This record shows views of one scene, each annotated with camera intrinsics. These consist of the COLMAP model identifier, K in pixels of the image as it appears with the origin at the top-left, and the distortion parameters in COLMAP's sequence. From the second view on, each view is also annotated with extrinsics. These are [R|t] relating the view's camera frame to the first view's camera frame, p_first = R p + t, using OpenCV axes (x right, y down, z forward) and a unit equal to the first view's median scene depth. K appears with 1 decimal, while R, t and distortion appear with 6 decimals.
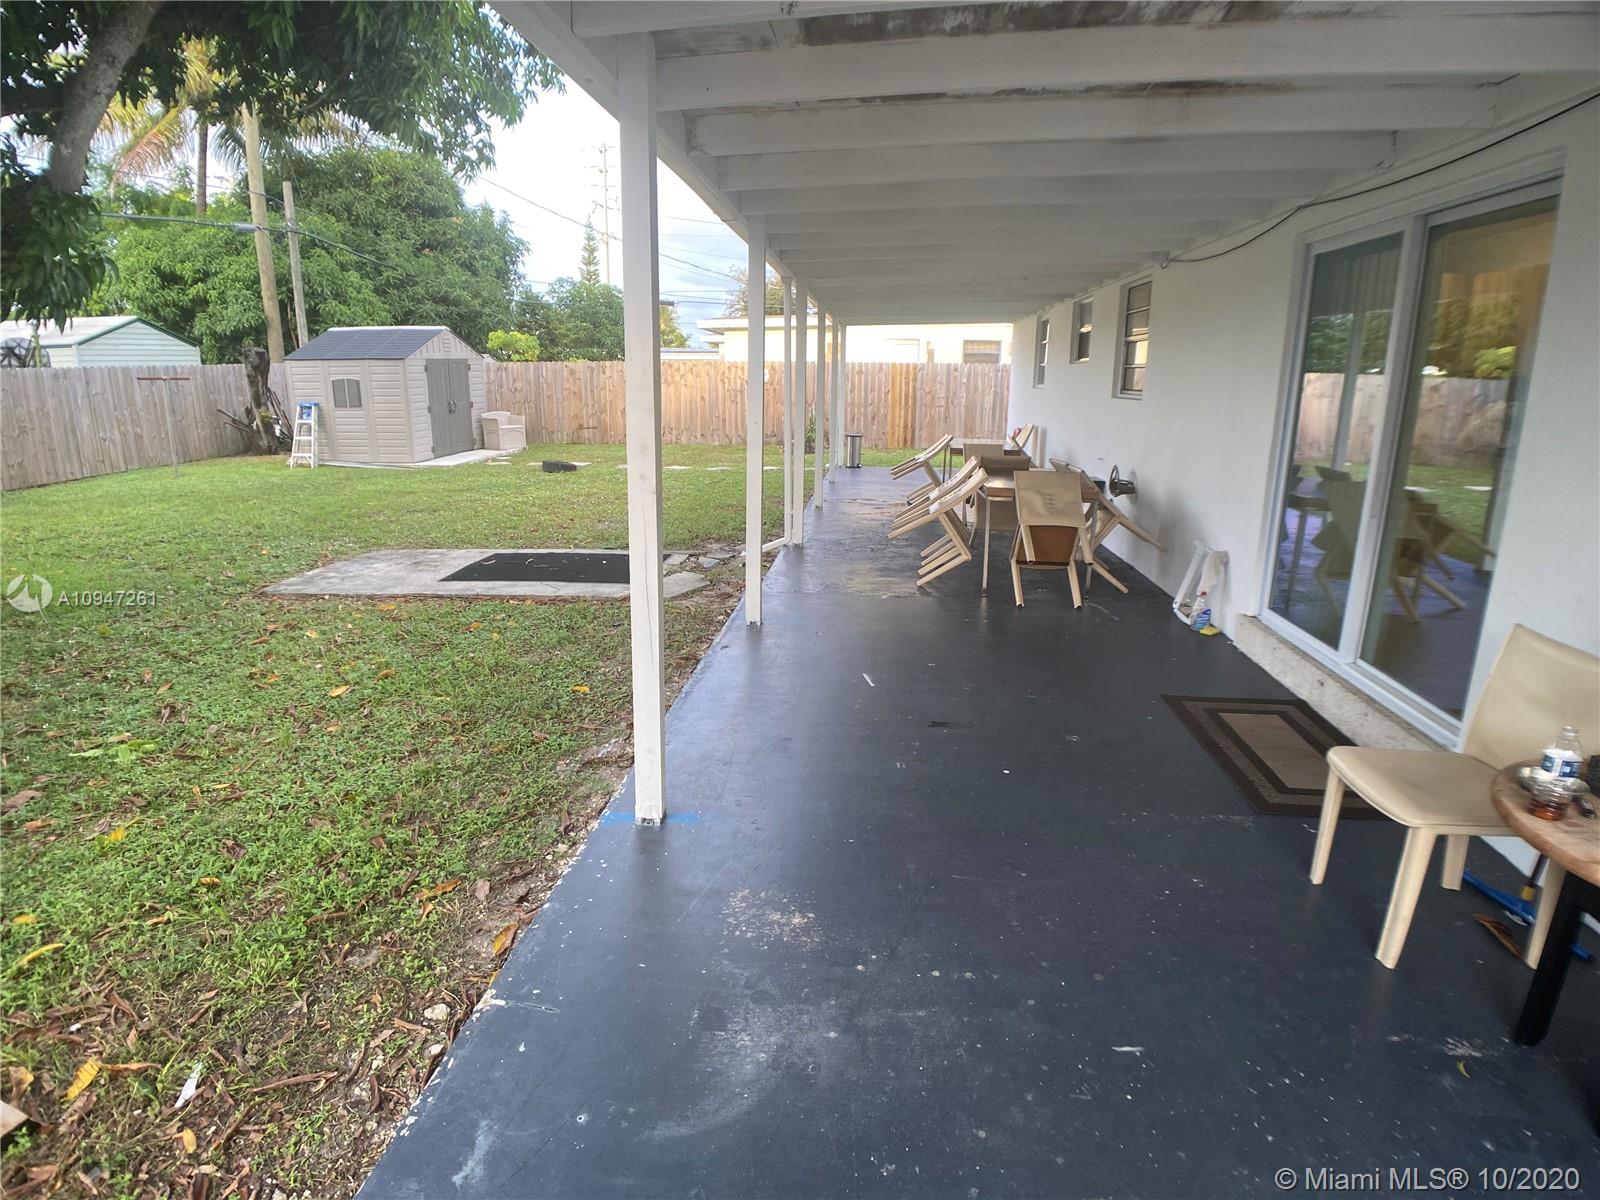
lens RADIAL K [[813.6, 0, 790.7], [0, 813.6, 573.0], [0, 0, 1]] dist [-0.067176, 0.000506]
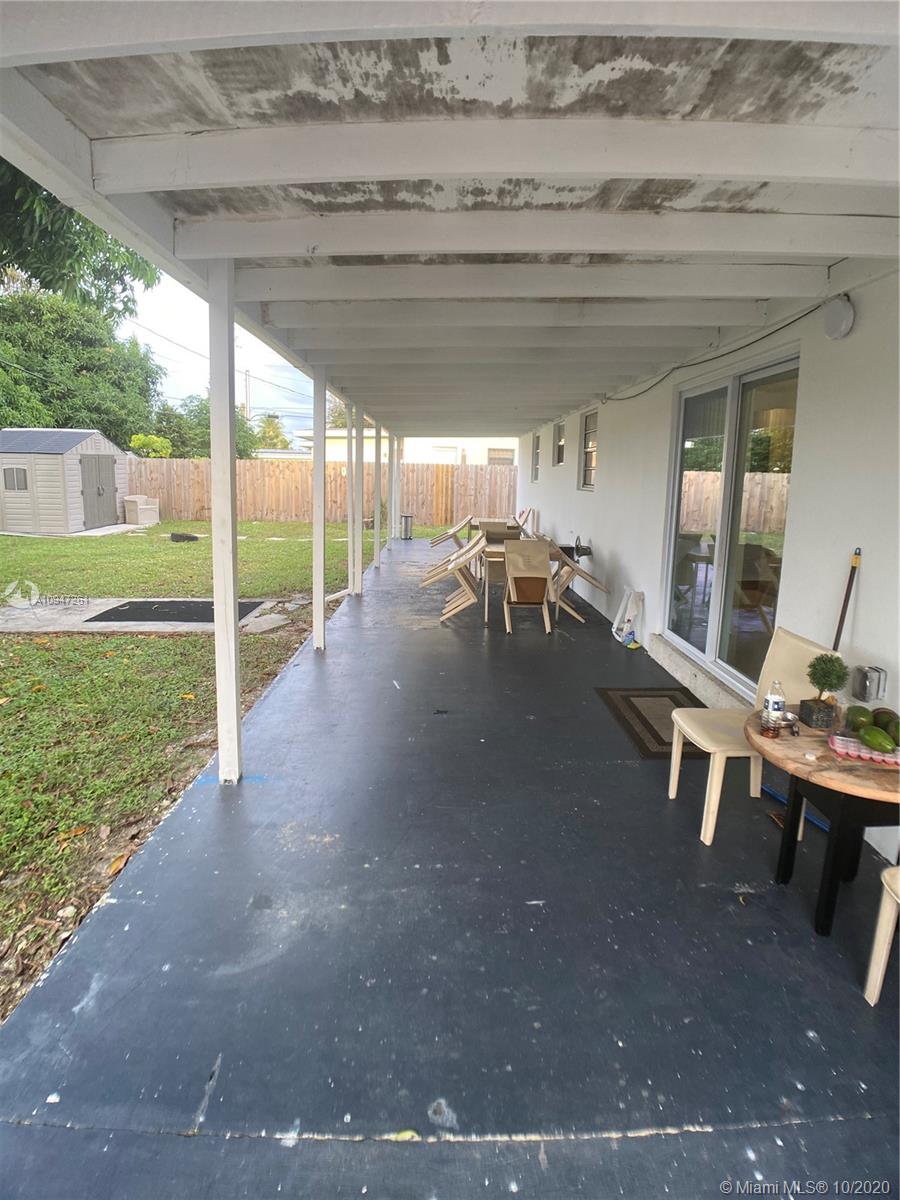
lens RADIAL K [[608.4, 0, 452.6], [0, 608.4, 577.3], [0, 0, 1]] dist [-0.087855, 0.013856]
pose [[0.990050, -0.003276, 0.140675, 0.026812], [0.012843, 0.997660, -0.067153, 0.010803], [-0.140126, 0.068291, 0.987776, -0.043814]]
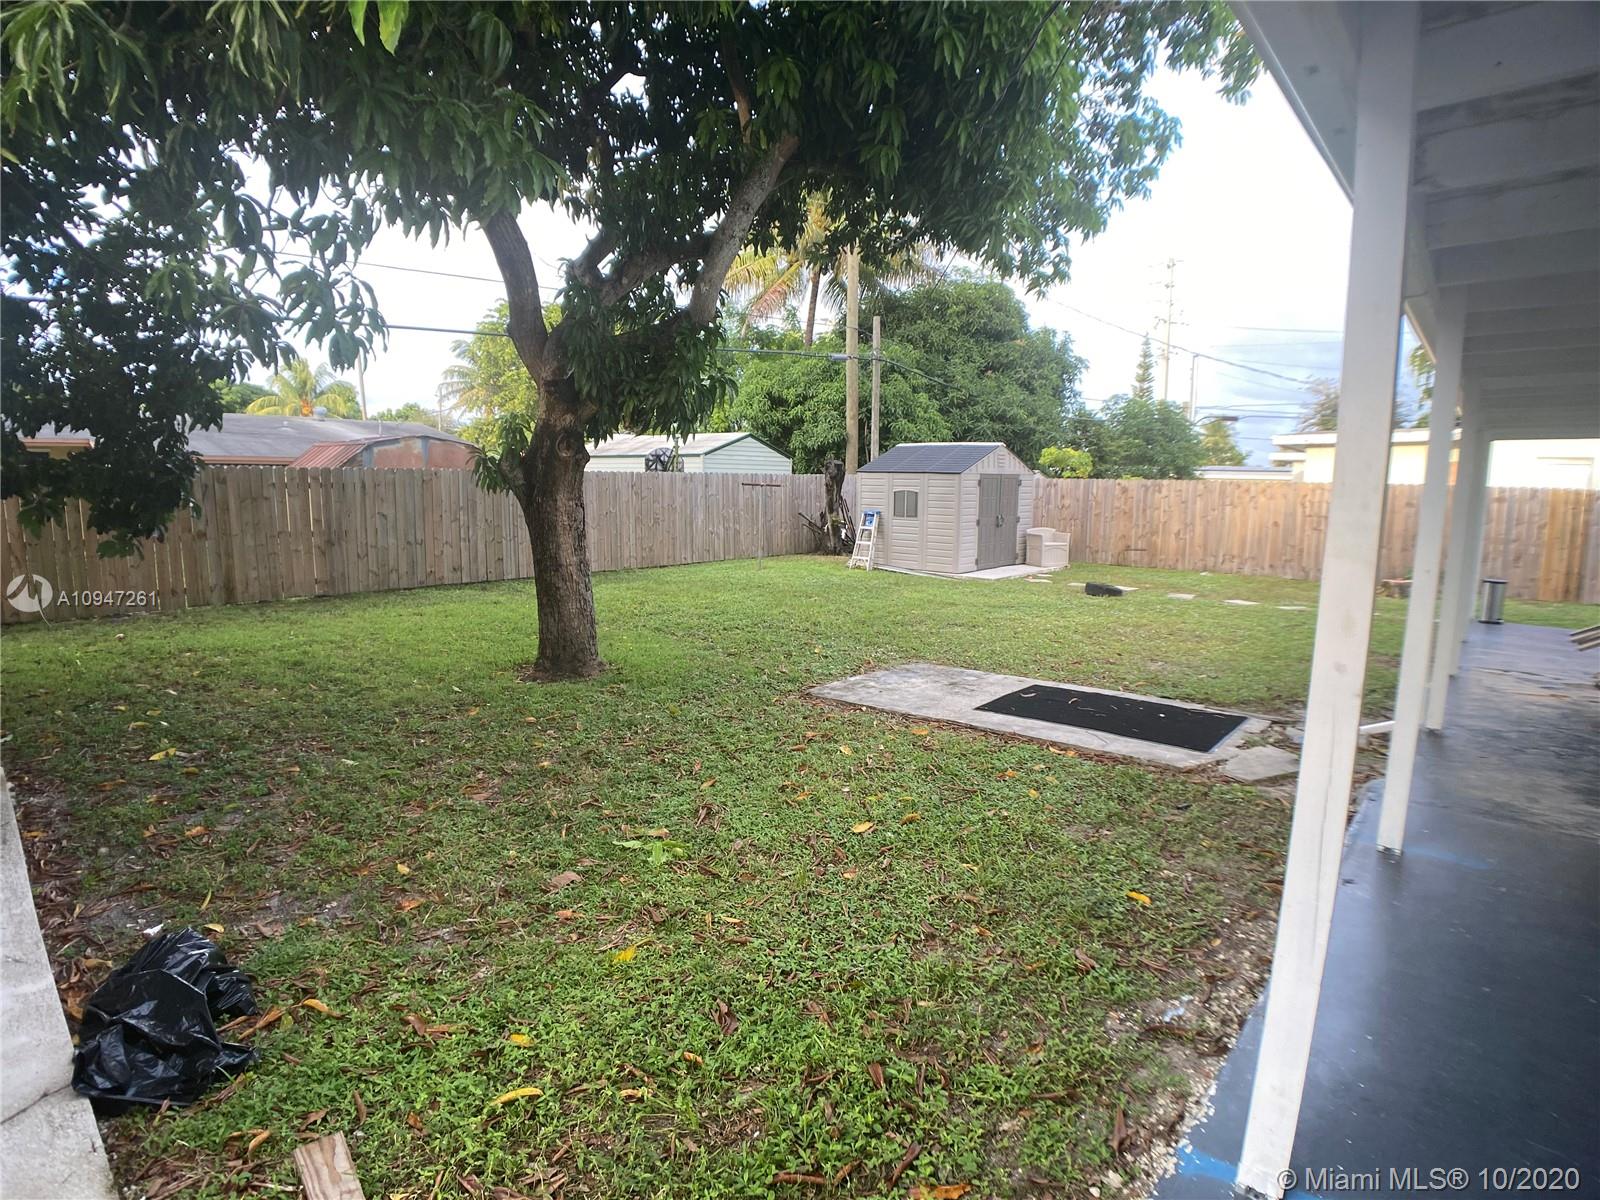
lens RADIAL K [[839.4, 0, 809.3], [0, 839.4, 590.7], [0, 0, 1]] dist [-0.063648, 0.001092]
pose [[0.818662, 0.078747, -0.568851, -0.060374], [-0.147812, 0.986074, -0.076219, -0.025220], [0.554928, 0.146481, 0.818901, 0.090931]]
